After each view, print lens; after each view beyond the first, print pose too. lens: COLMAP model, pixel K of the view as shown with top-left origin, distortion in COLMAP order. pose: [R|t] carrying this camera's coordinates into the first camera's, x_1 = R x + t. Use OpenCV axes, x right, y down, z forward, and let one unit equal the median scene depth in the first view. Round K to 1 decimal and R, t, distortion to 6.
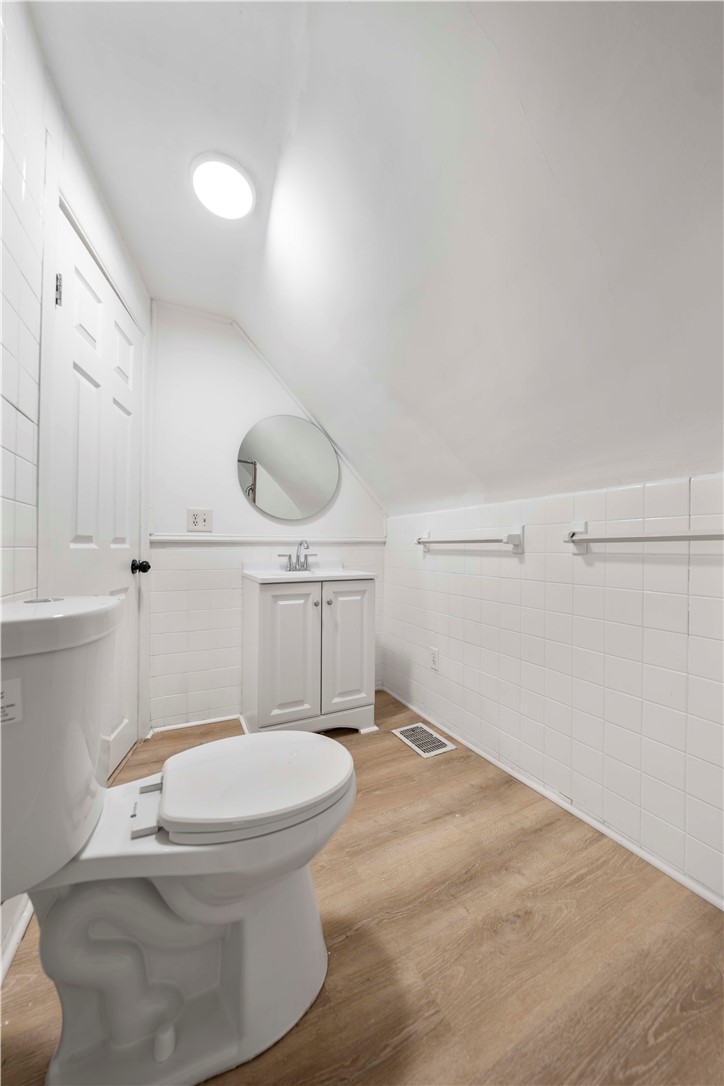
lens RADIAL K [[368.0, 0, 359.7], [0, 368.0, 549.9], [0, 0, 1]] dist [-0.002384, 0.000688]
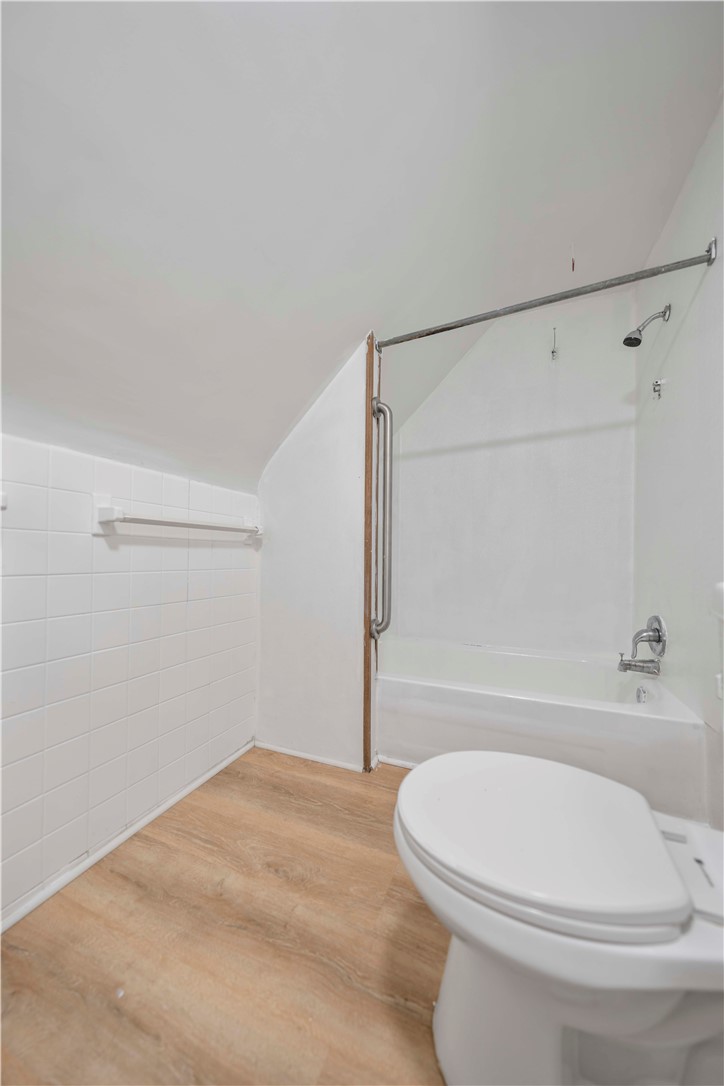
lens RADIAL K [[368.0, 0, 361.2], [0, 368.0, 552.6], [0, 0, 1]] dist [-0.002384, 0.000688]
pose [[-0.646955, -0.003273, 0.762521, -0.554313], [-0.021269, 0.999679, -0.013755, 0.068919], [-0.762231, -0.025117, -0.646818, 1.534080]]
